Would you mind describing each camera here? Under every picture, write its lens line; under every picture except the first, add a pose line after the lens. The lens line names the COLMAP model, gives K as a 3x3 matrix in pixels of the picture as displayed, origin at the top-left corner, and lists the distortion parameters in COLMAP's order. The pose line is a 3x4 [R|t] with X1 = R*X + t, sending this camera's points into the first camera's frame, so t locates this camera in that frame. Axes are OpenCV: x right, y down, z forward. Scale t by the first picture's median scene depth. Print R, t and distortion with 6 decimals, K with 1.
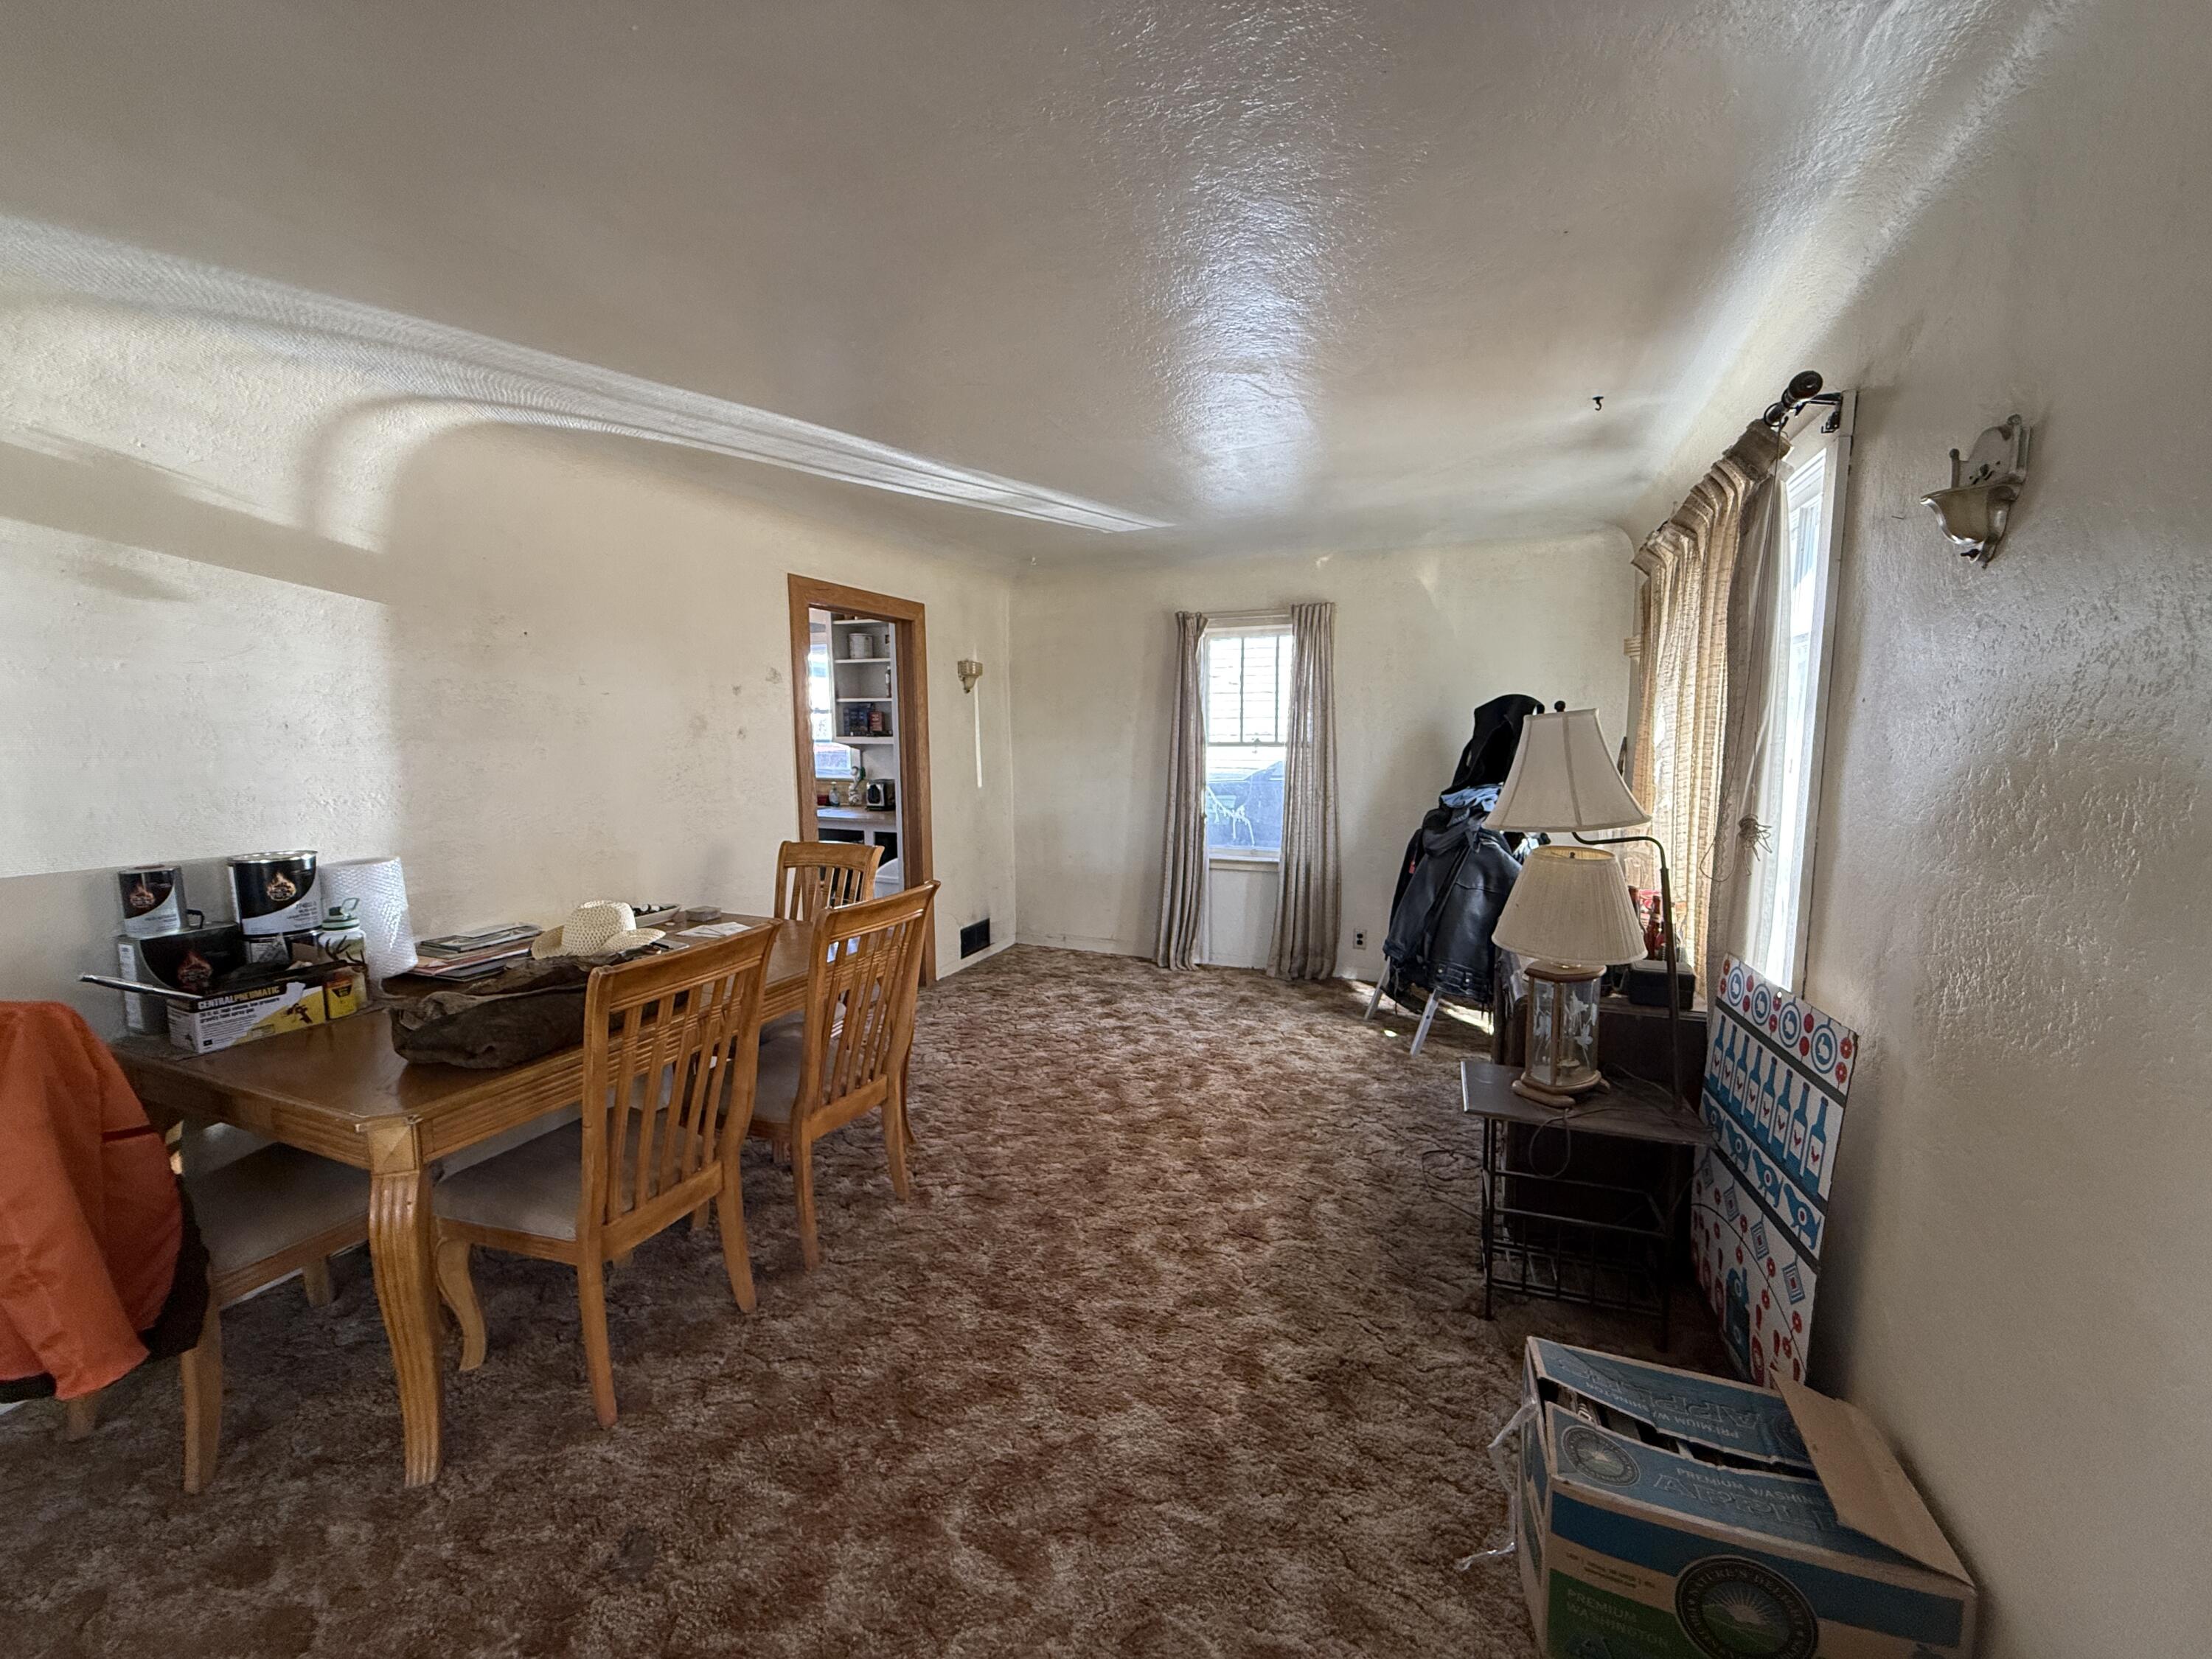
lens RADIAL K [[881.5, 0, 1102.6], [0, 881.5, 828.5], [0, 0, 1]] dist [0.000957, -0.000024]
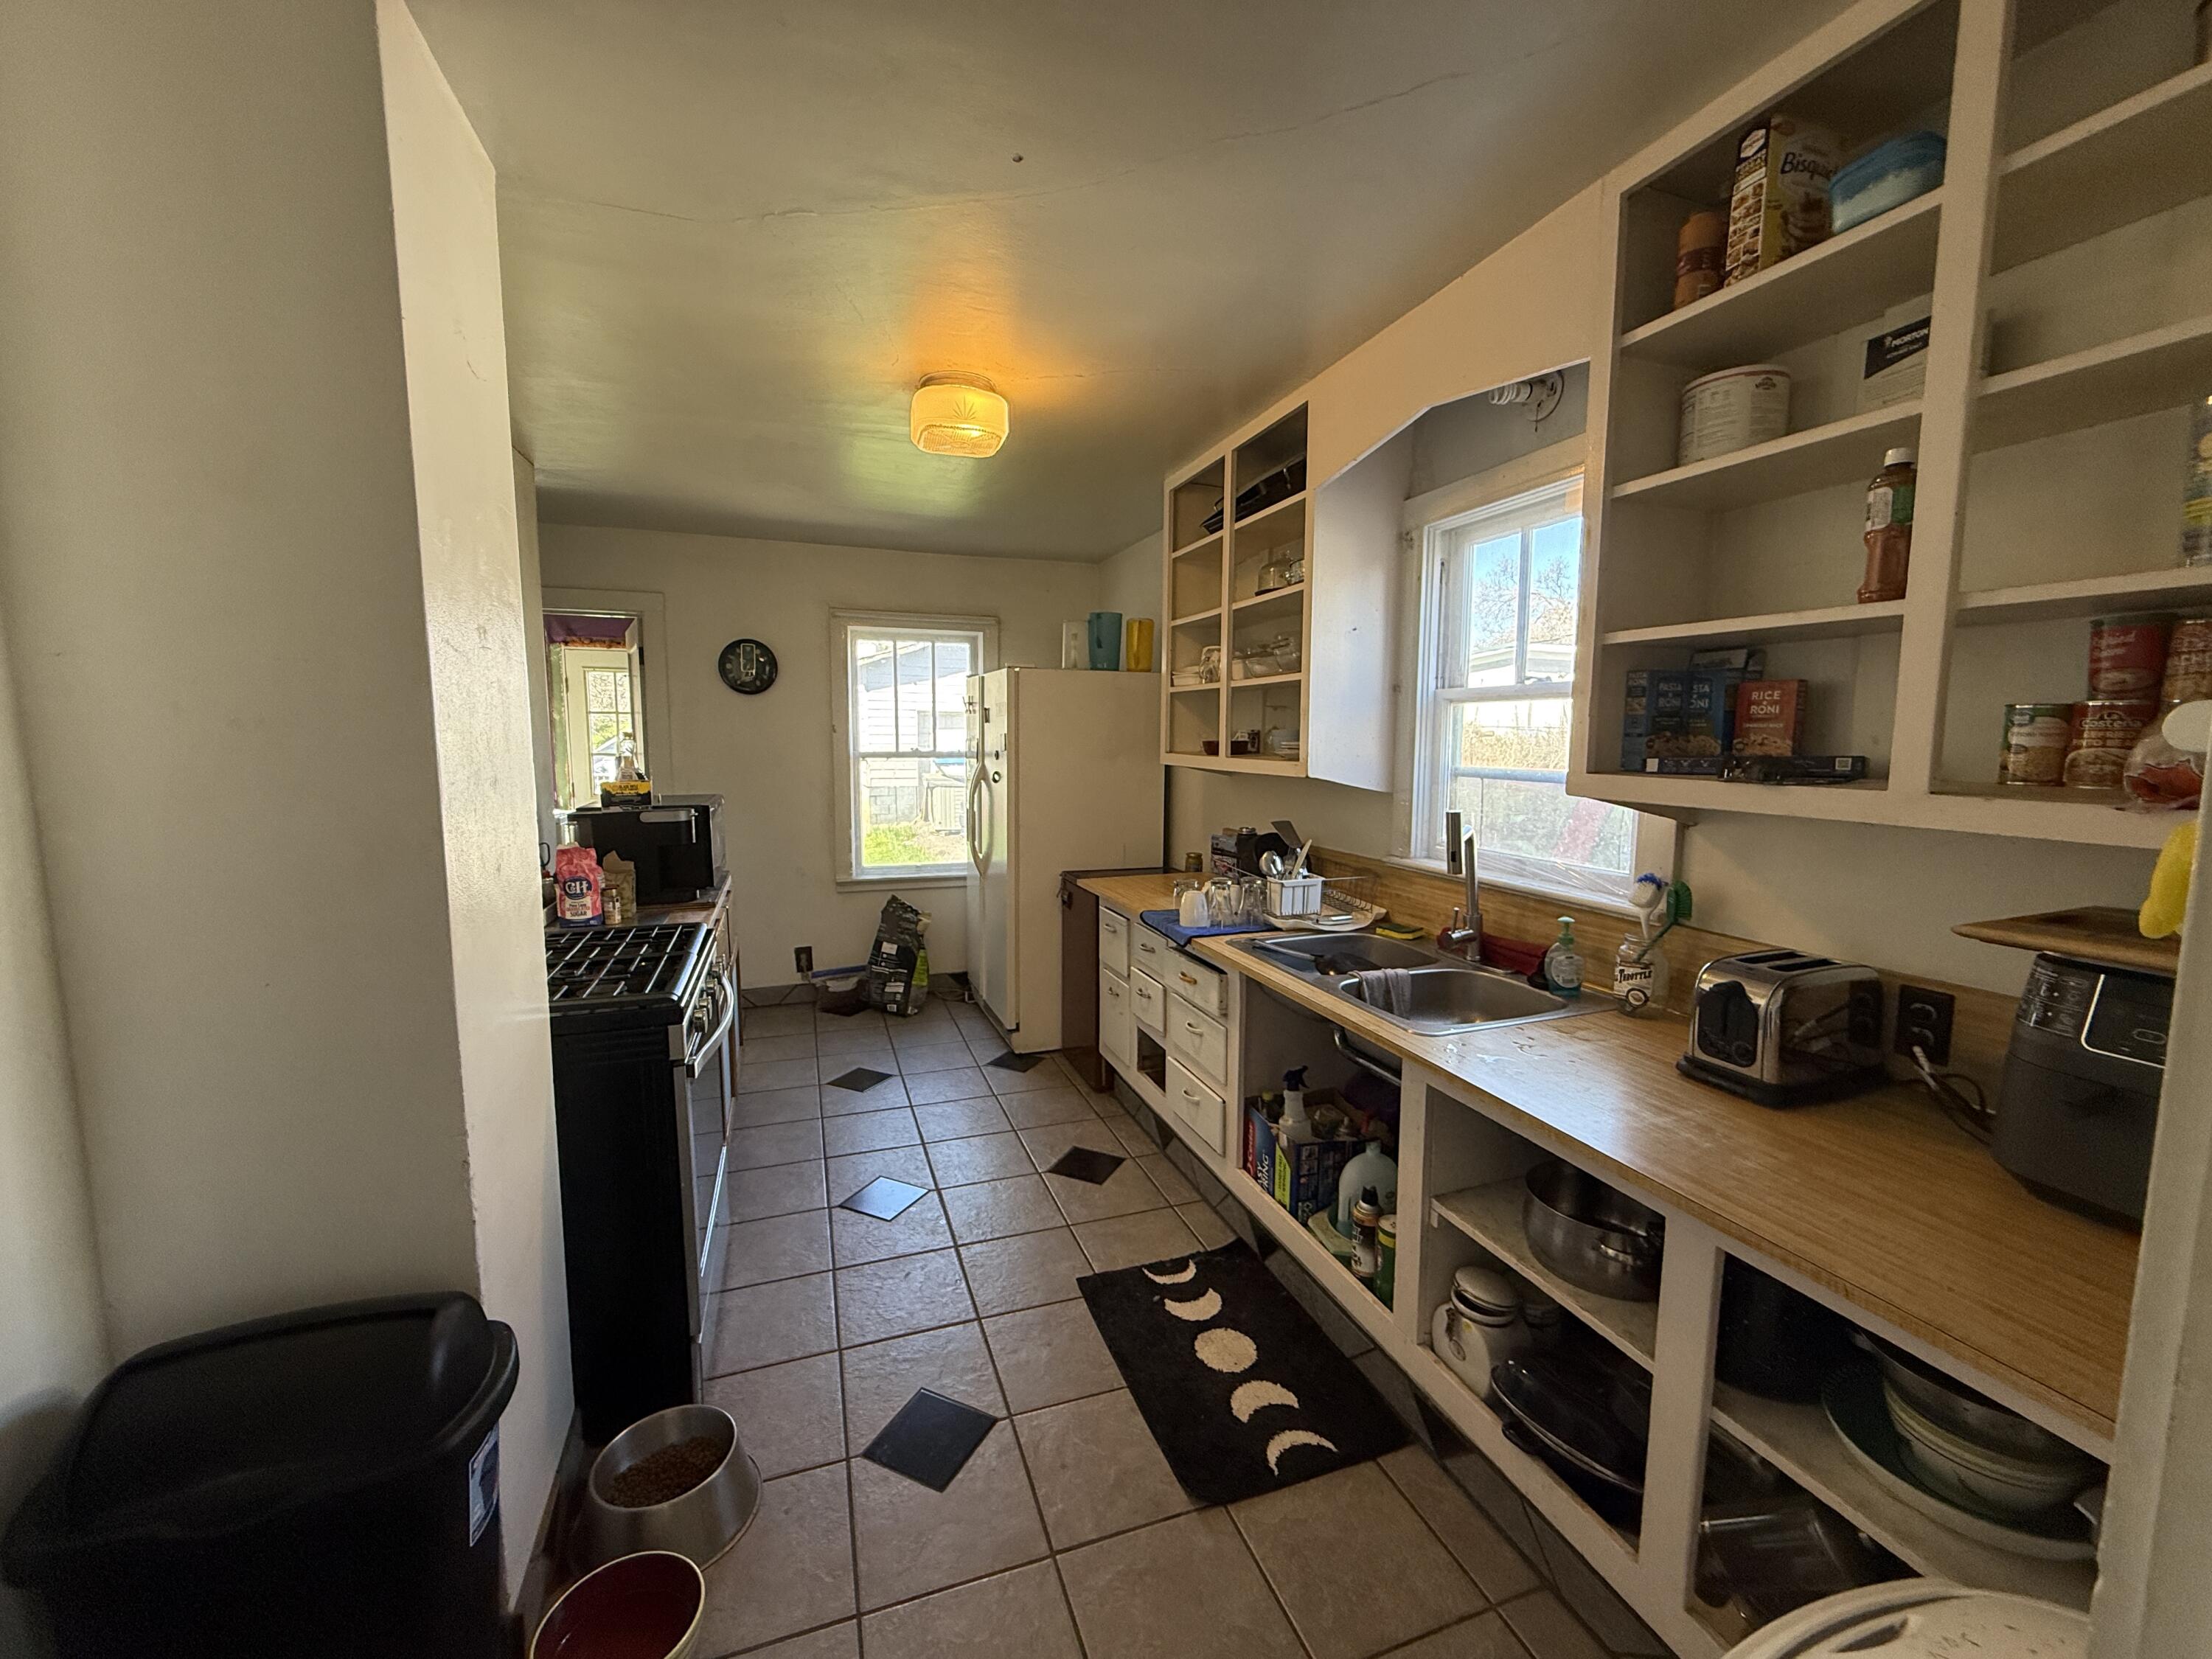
lens RADIAL K [[881.5, 0, 1102.6], [0, 881.5, 828.5], [0, 0, 1]] dist [0.000957, -0.000024]
pose [[0.678113, 0.087926, -0.729679, -0.201061], [-0.094643, 0.994999, 0.031943, -0.080858], [0.728839, 0.047398, 0.683043, 0.698308]]
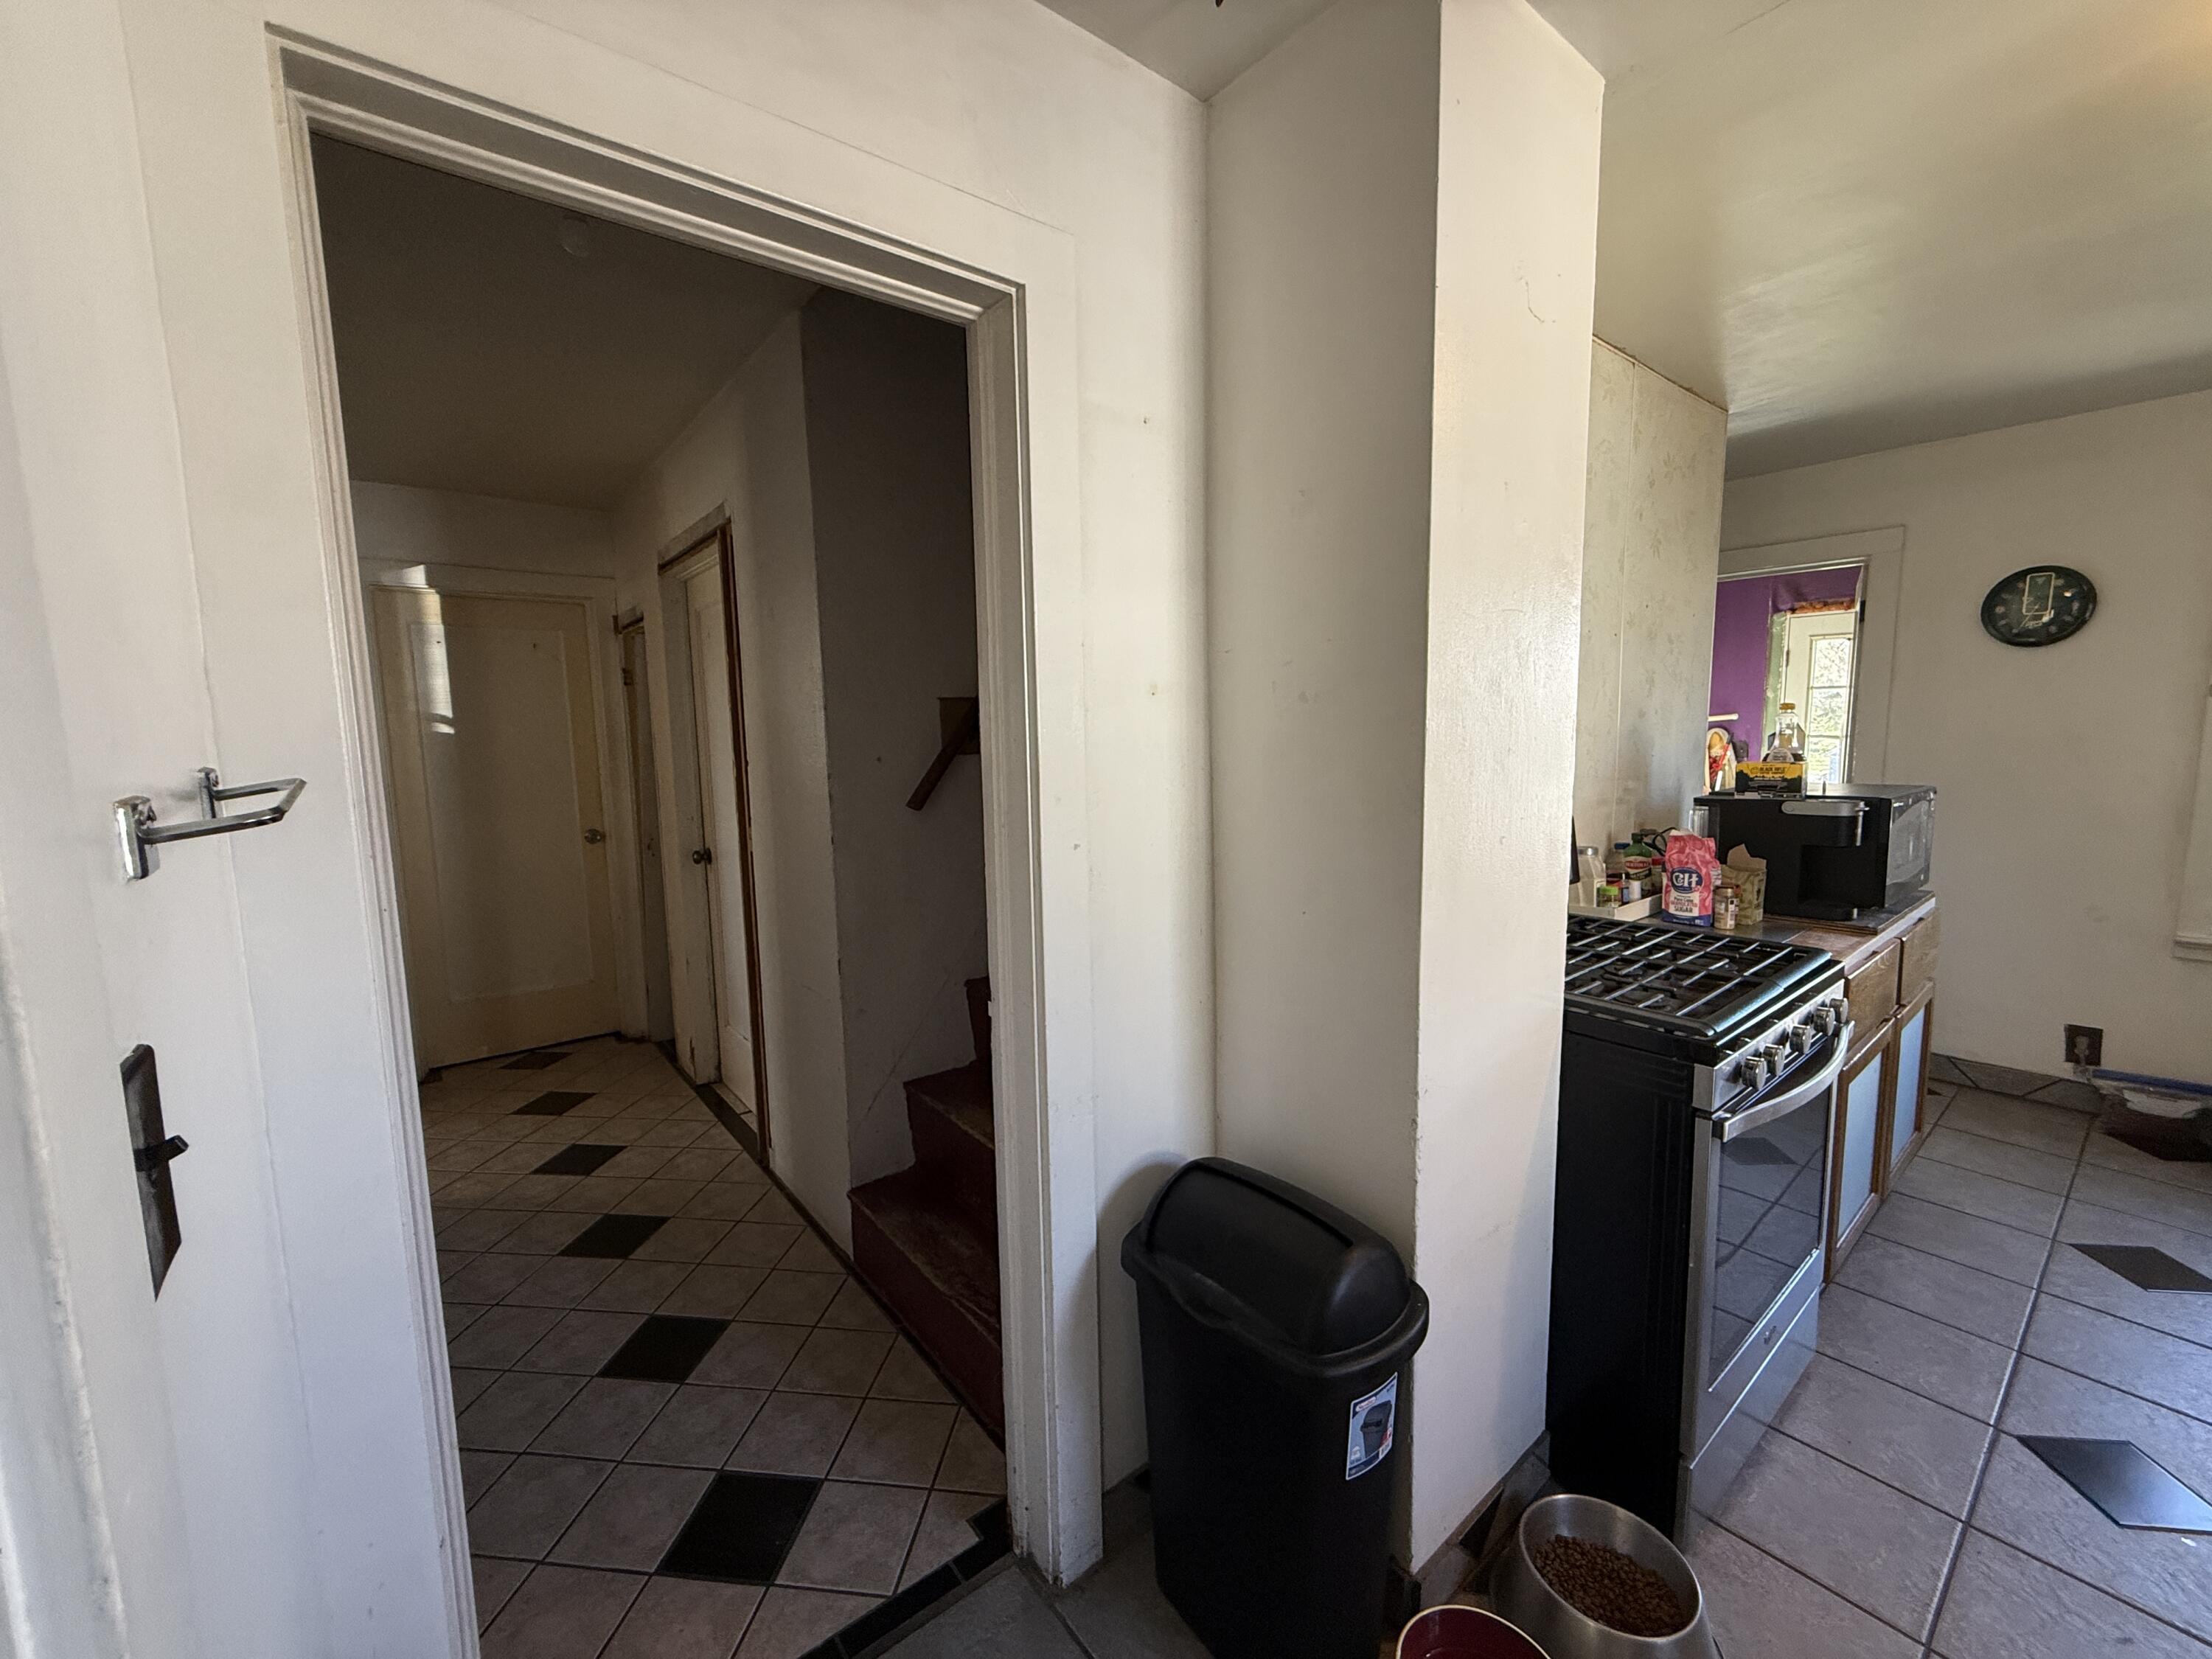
lens RADIAL K [[885.6, 0, 1112.9], [0, 885.6, 828.2], [0, 0, 1]] dist [0.002619, 0.000241]
pose [[-0.464949, 0.113860, -0.877986, -0.305247], [-0.083083, 0.981708, 0.171308, -0.083023], [0.881431, 0.152595, -0.446984, 0.874410]]
